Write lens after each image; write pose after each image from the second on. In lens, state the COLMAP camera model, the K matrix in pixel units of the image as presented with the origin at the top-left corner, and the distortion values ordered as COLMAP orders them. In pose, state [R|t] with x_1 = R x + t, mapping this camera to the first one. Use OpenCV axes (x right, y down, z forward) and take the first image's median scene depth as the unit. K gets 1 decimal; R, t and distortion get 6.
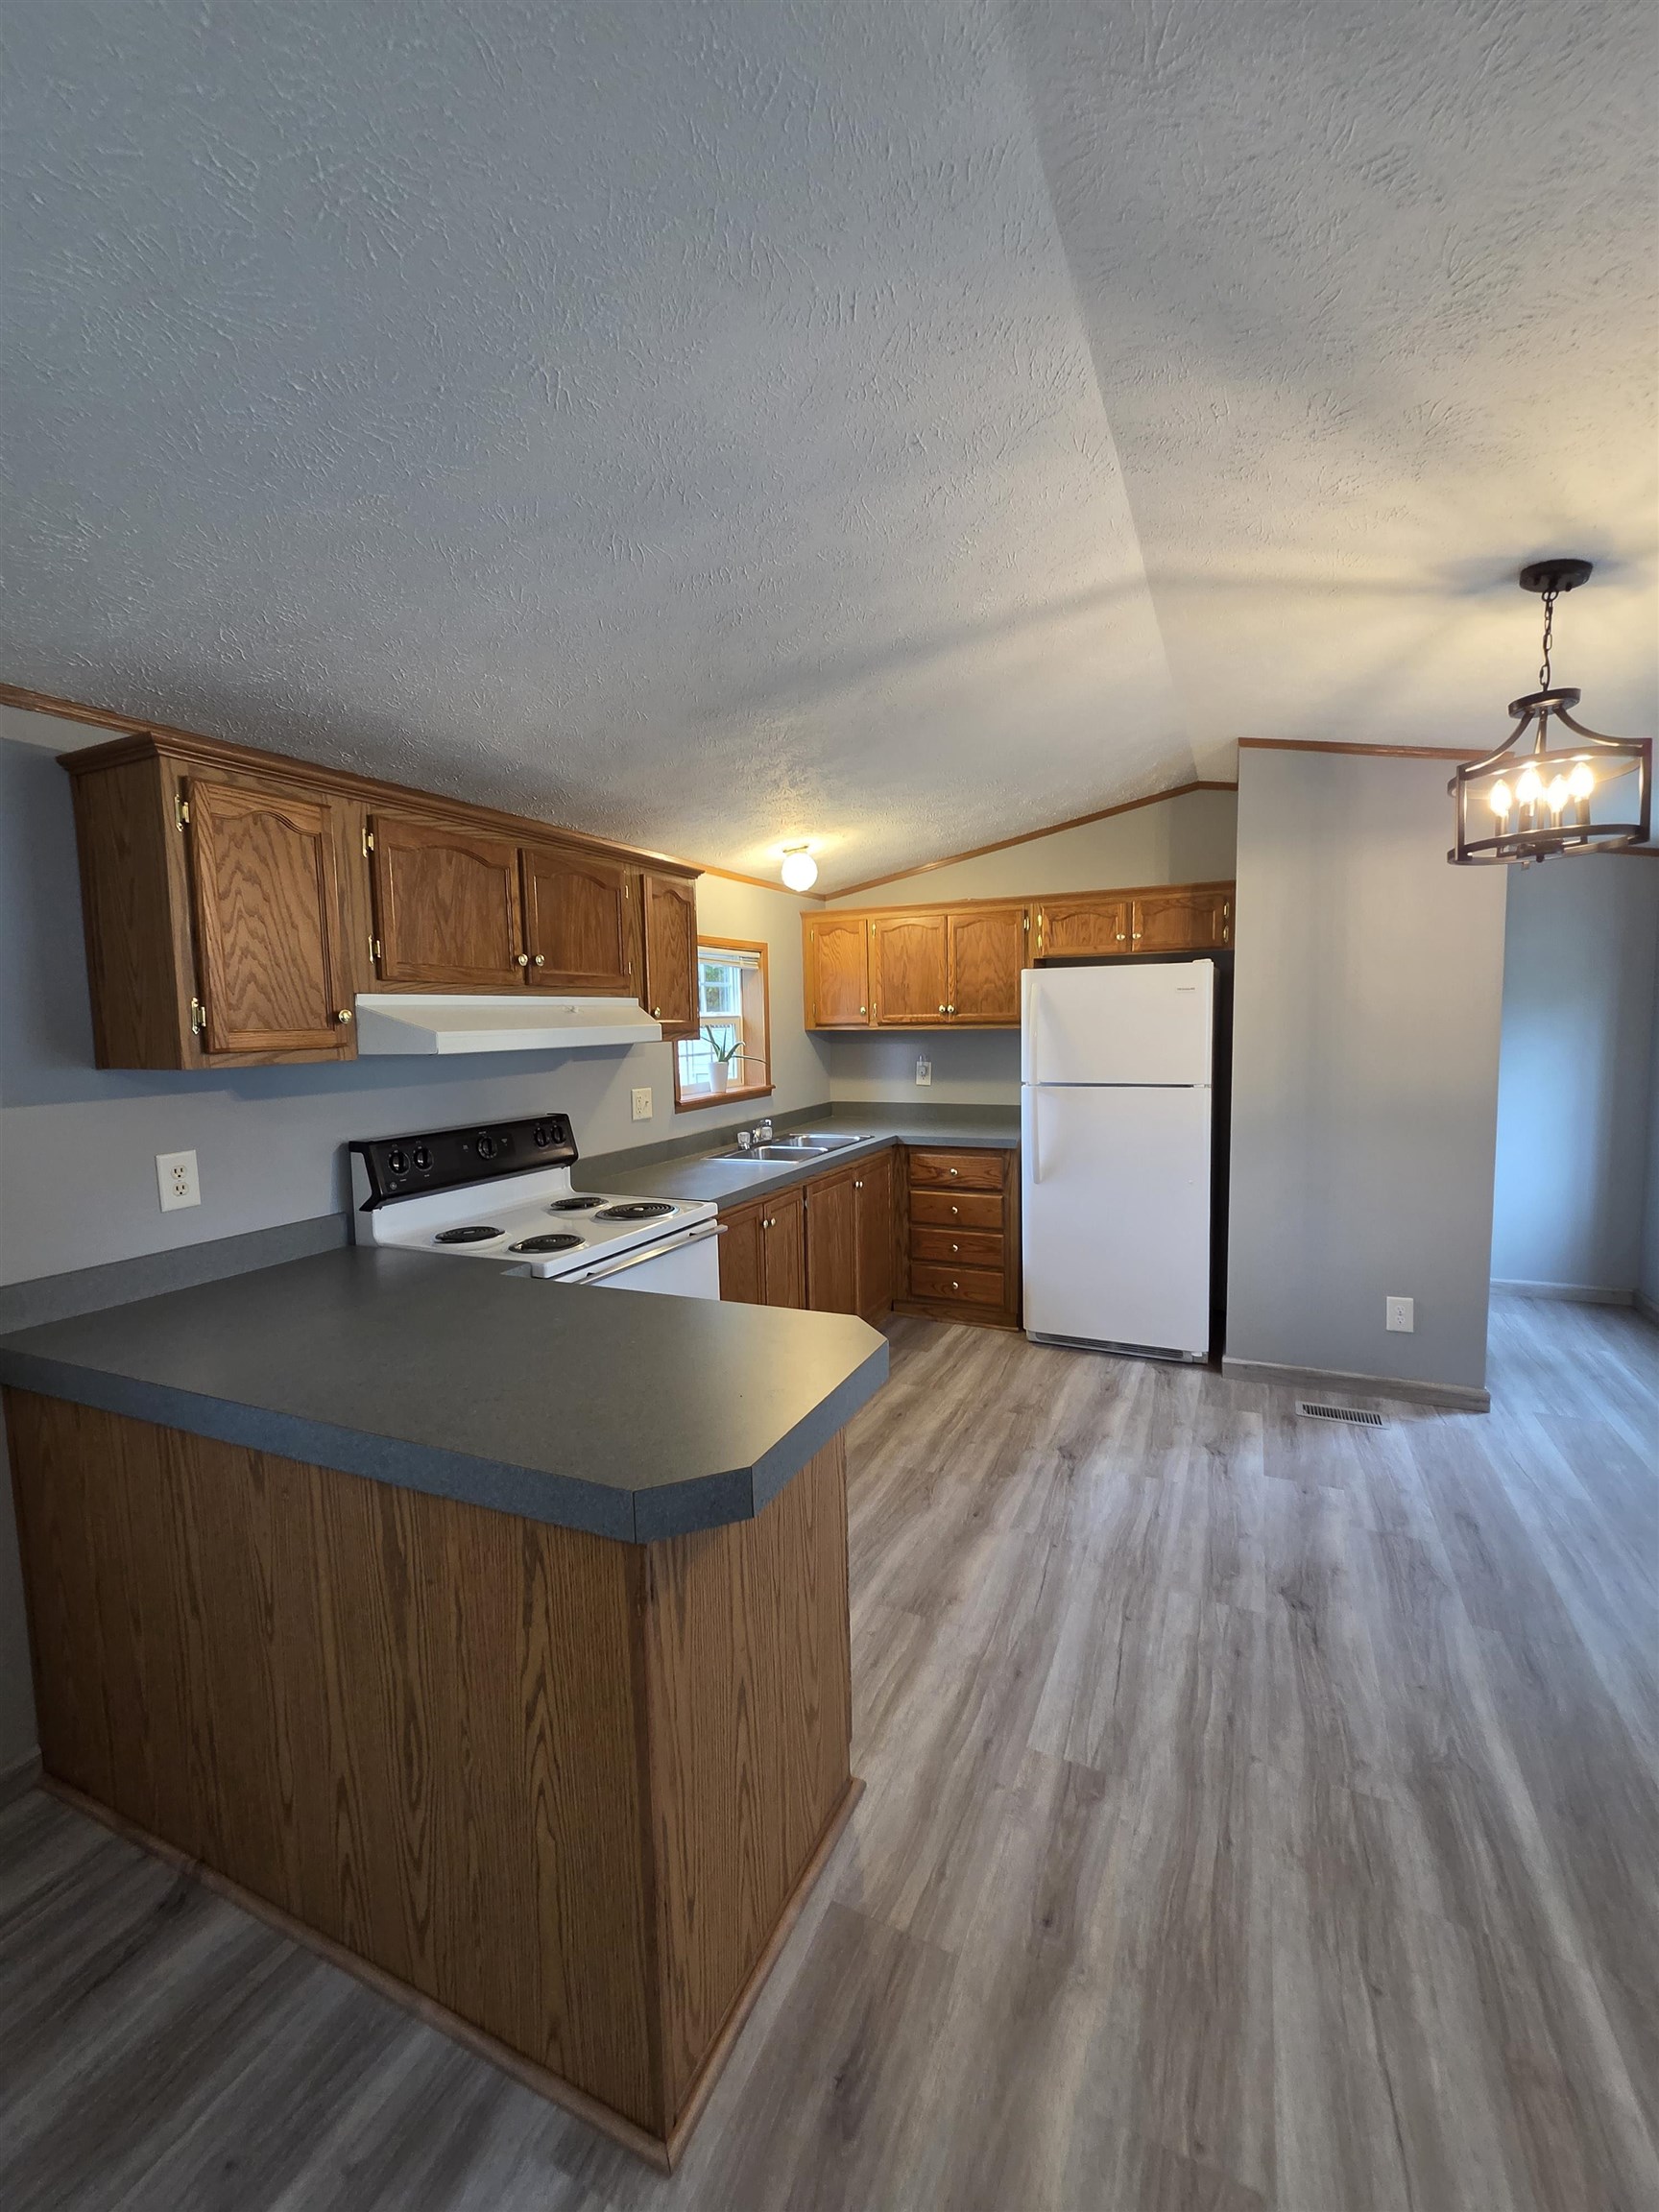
lens RADIAL K [[900.9, 0, 827.4], [0, 900.9, 1096.7], [0, 0, 1]] dist [-0.003437, -0.000049]
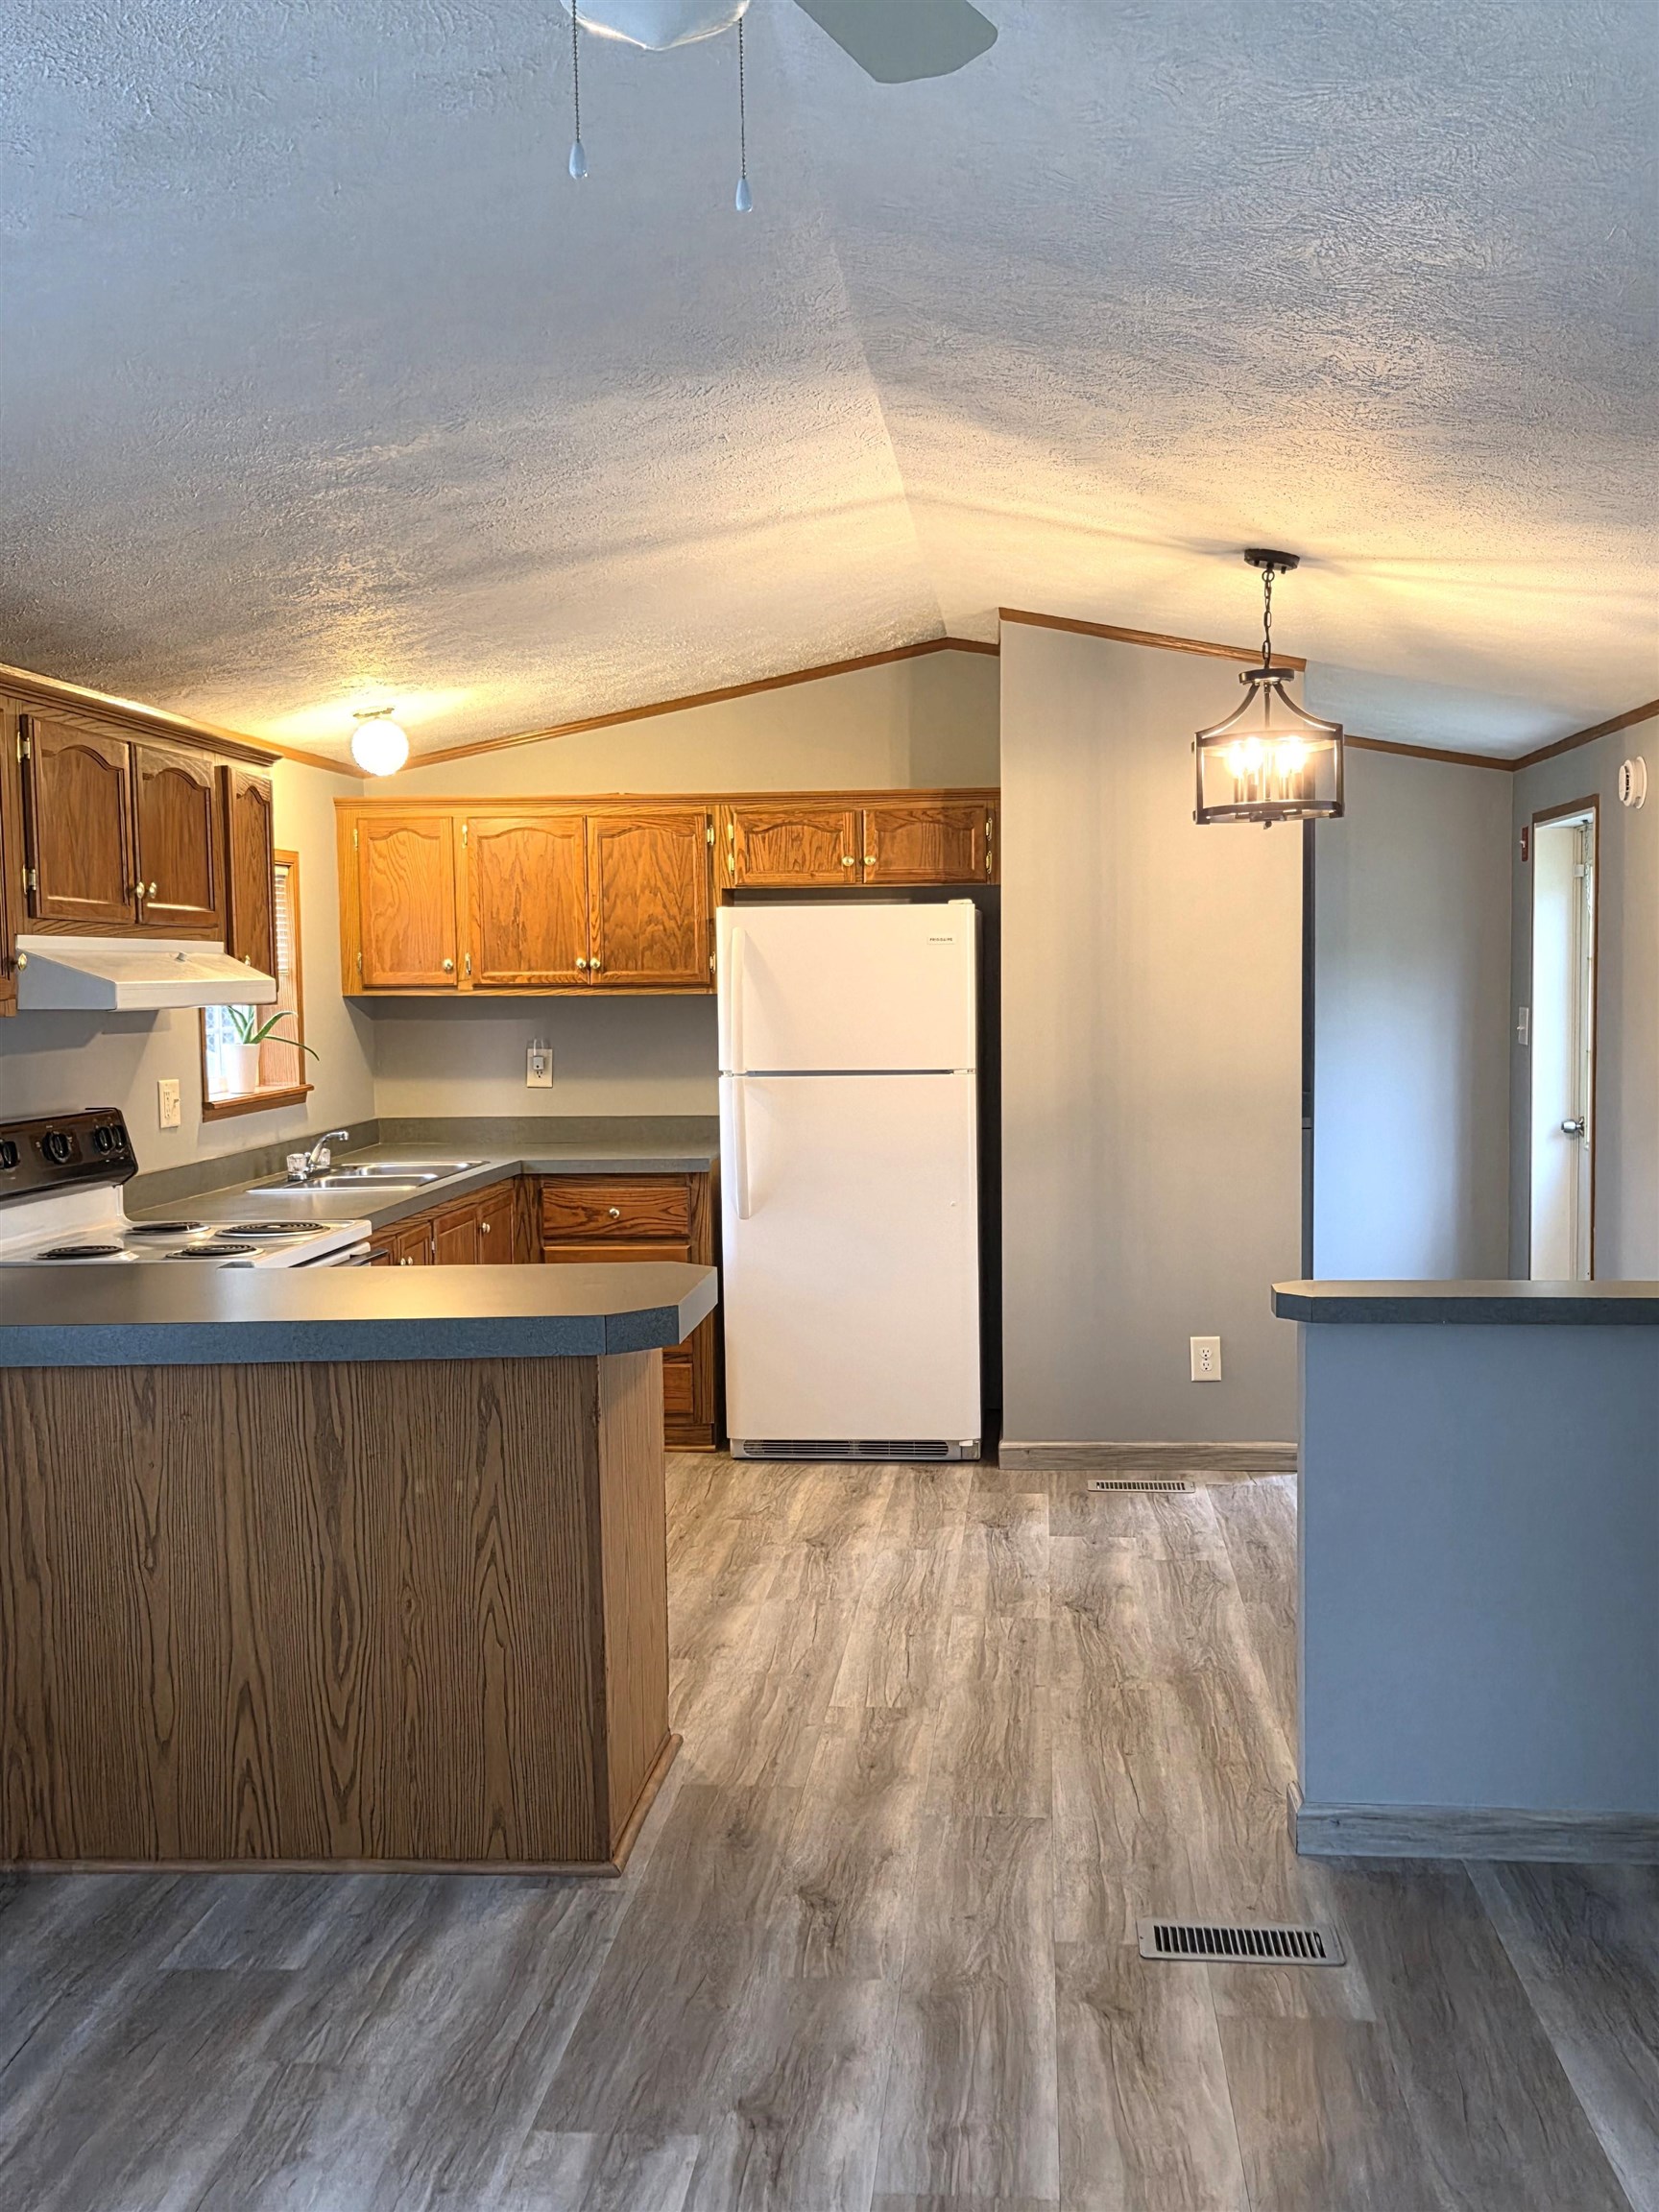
lens RADIAL K [[2219.8, 0, 831.5], [0, 2219.8, 1150.7], [0, 0, 1]] dist [0.066805, -0.012863]
pose [[0.940557, -0.018787, 0.339116, -0.418595], [0.023667, 0.999667, -0.010259, 0.095946], [-0.338810, 0.017675, 0.940689, -0.926082]]
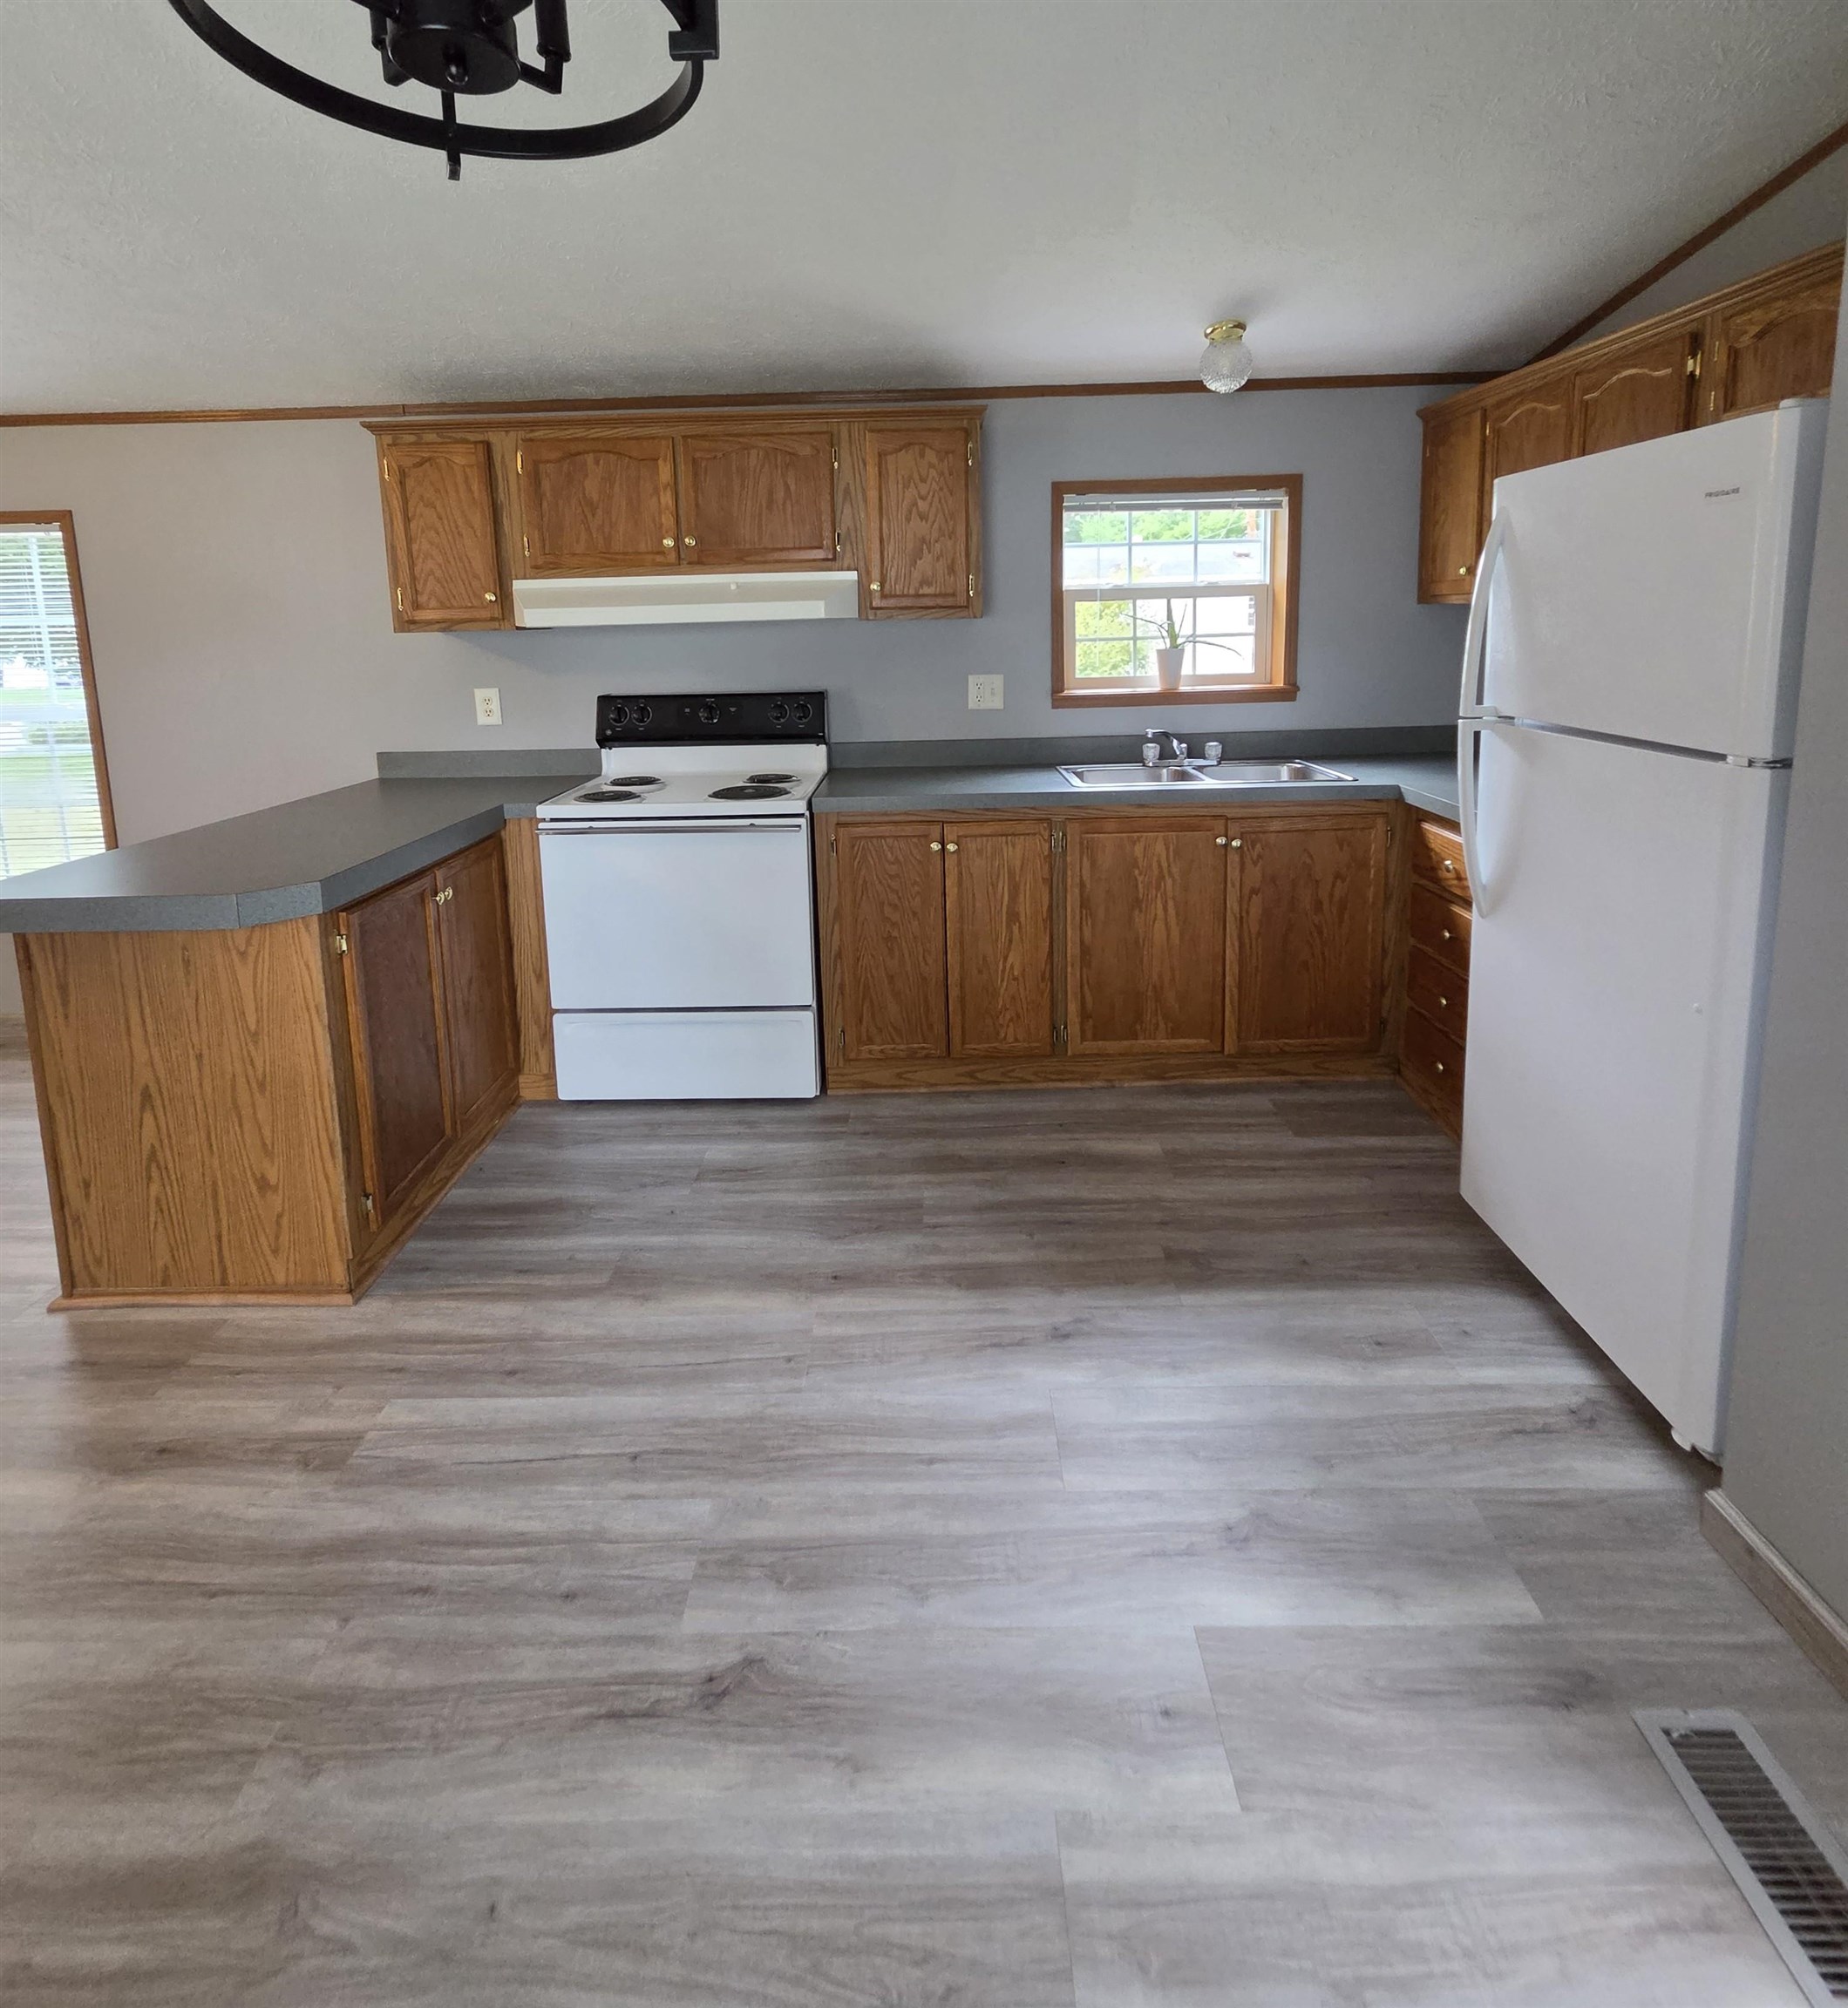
lens RADIAL K [[1010.3, 0, 921.9], [0, 1010.3, 764.2], [0, 0, 1]] dist [-0.000792, 0.001445]
pose [[0.420025, 0.140453, -0.896578, 0.897367], [-0.062614, 0.990082, 0.125768, -0.056972], [0.905350, 0.003313, 0.424653, 0.735853]]
